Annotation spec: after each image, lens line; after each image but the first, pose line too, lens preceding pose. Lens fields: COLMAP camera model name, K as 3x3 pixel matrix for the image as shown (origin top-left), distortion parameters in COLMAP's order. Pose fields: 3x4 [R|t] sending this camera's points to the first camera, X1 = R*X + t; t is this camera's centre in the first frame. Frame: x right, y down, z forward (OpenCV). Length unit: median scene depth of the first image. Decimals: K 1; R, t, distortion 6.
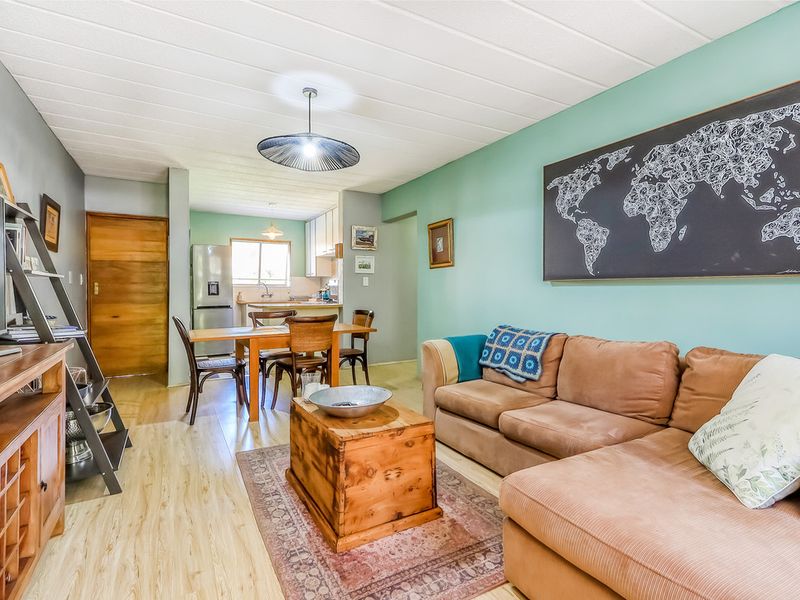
lens RADIAL K [[413.4, 0, 401.9], [0, 413.4, 296.0], [0, 0, 1]] dist [0.024201, 0.000023]
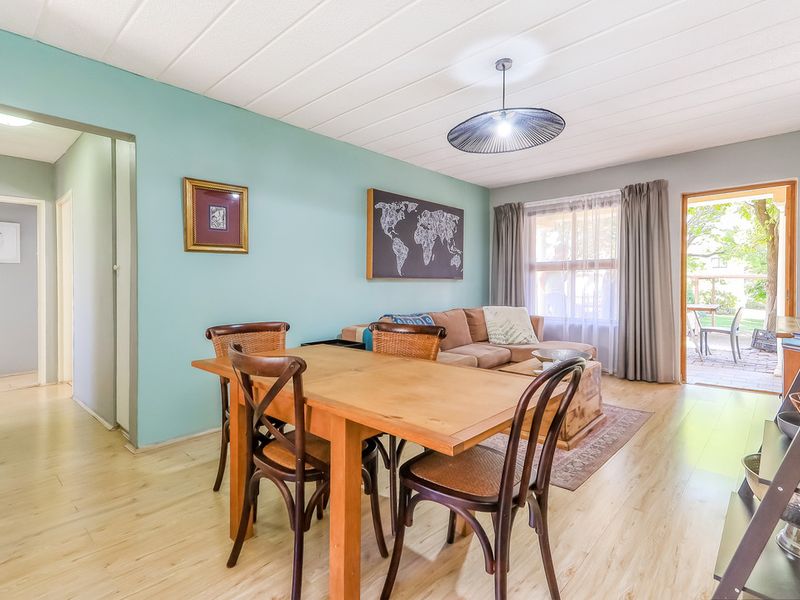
lens RADIAL K [[413.4, 0, 401.9], [0, 413.4, 296.0], [0, 0, 1]] dist [0.024201, 0.000023]
pose [[-0.315183, -0.024480, 0.948715, -0.926596], [0.018584, 0.999316, 0.031960, -0.020799], [-0.948849, 0.027704, -0.314512, 1.356637]]
